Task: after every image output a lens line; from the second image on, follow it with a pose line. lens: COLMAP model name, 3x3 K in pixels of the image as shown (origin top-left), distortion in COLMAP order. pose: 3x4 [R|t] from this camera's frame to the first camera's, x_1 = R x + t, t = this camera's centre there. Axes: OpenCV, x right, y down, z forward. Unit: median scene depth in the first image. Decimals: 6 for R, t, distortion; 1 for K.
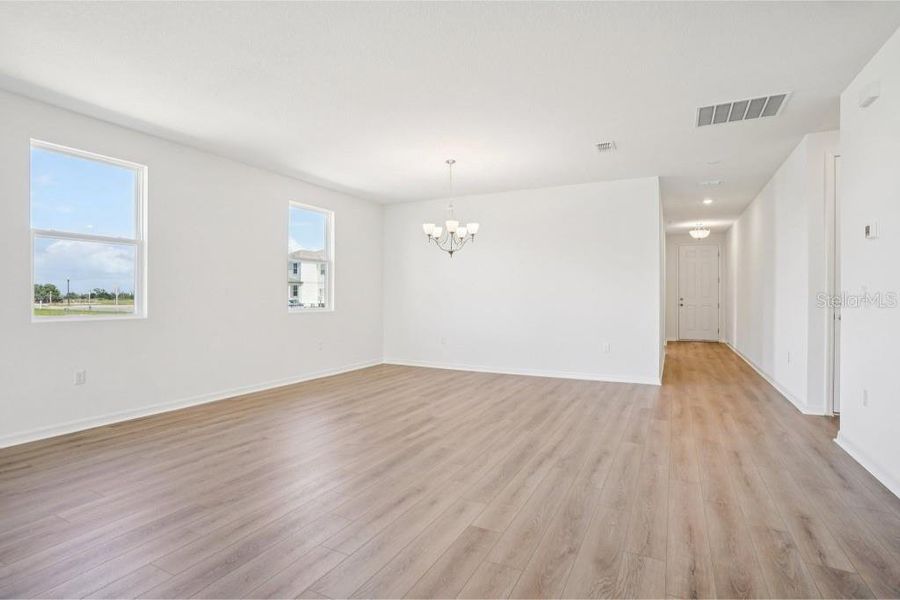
lens RADIAL K [[444.6, 0, 450.0], [0, 444.6, 300.0], [0, 0, 1]] dist [-0.086703, 0.046237]
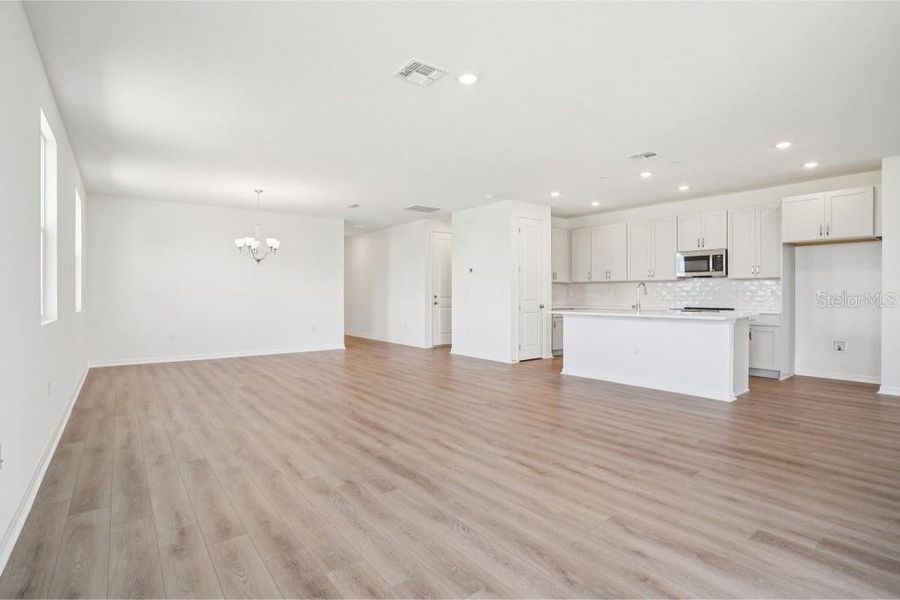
lens RADIAL K [[444.6, 0, 450.0], [0, 444.6, 300.0], [0, 0, 1]] dist [-0.086703, 0.046237]
pose [[0.429209, -0.013174, 0.903109, -1.033841], [0.007926, 0.999910, 0.010819, -0.001304], [-0.903170, 0.002514, 0.429275, -0.067615]]
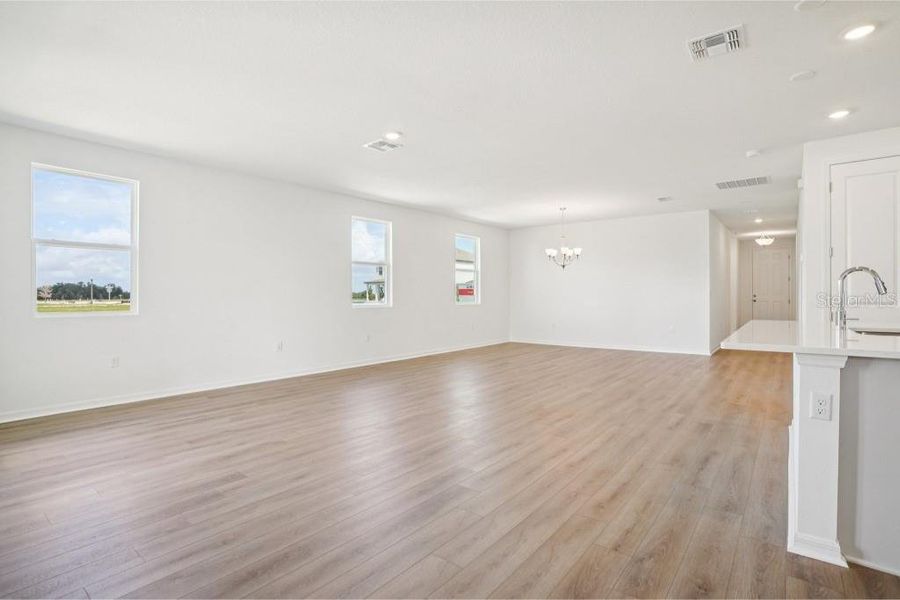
lens RADIAL K [[444.6, 0, 450.0], [0, 444.6, 300.0], [0, 0, 1]] dist [-0.086703, 0.046237]
pose [[0.978922, -0.002309, -0.204221, -0.080724], [0.003409, 0.999982, 0.005033, 0.004578], [0.204206, -0.005623, 0.978912, -0.701411]]
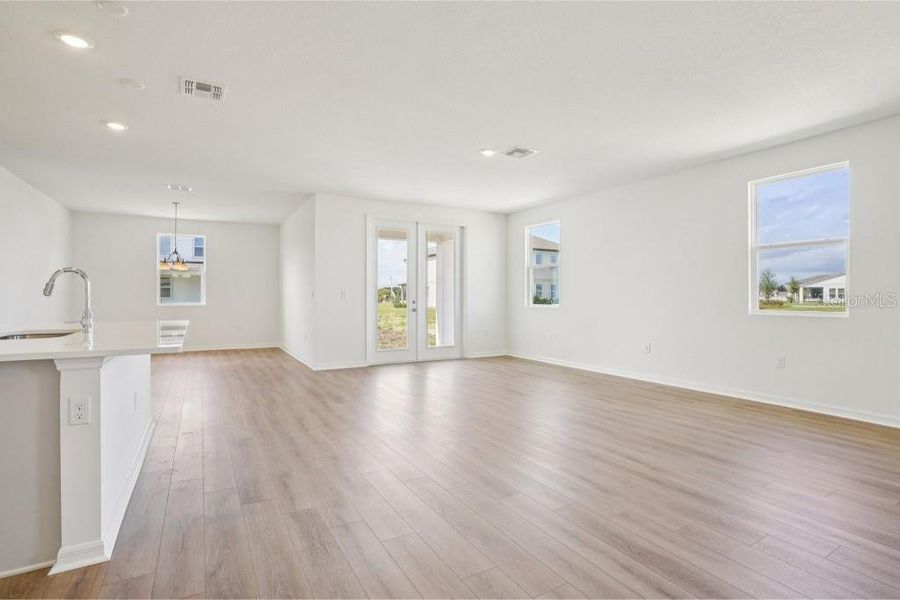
lens RADIAL K [[444.6, 0, 450.0], [0, 444.6, 300.0], [0, 0, 1]] dist [-0.086703, 0.046237]
pose [[-0.553236, 0.006090, -0.833002, 0.533619], [-0.005119, 0.999930, 0.010710, -0.002131], [0.833009, 0.010189, -0.553166, 0.705598]]
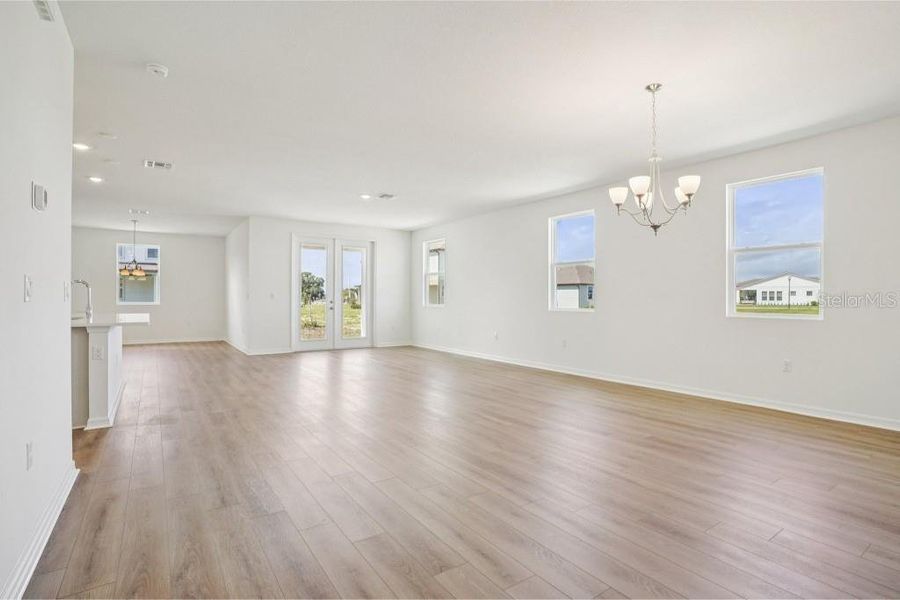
lens RADIAL K [[444.6, 0, 450.0], [0, 444.6, 300.0], [0, 0, 1]] dist [-0.086703, 0.046237]
pose [[-0.483426, 0.002348, -0.875382, 0.778741], [-0.007825, 0.999945, 0.007004, -0.004804], [0.875350, 0.010236, -0.483381, 1.173913]]
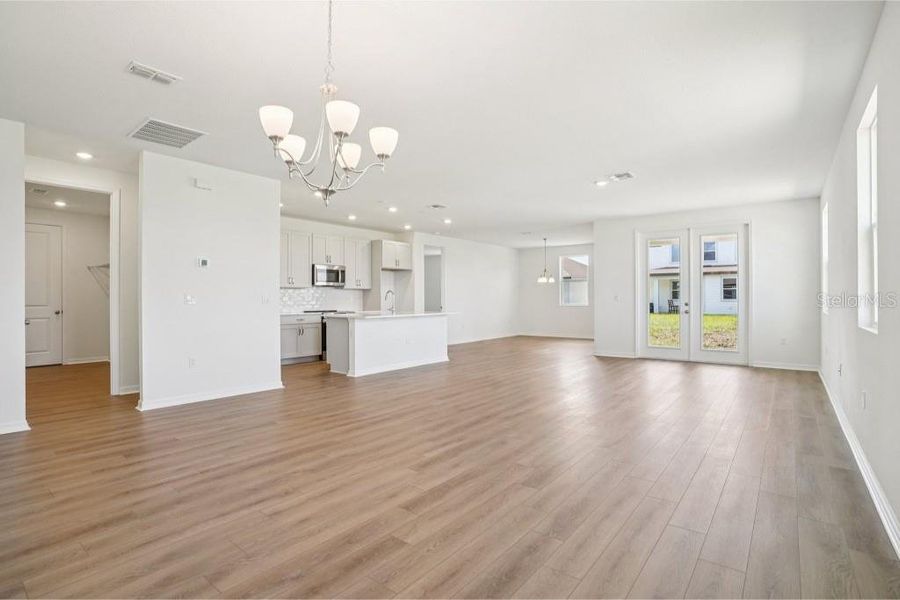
lens RADIAL K [[439.8, 0, 450.0], [0, 439.8, 300.0], [0, 0, 1]] dist [-0.058233, 0.000142]
pose [[-0.979311, 0.001754, 0.202354, -0.214661], [0.003707, 0.999950, 0.009270, -0.013170], [-0.202328, 0.009828, -0.979269, 1.541035]]
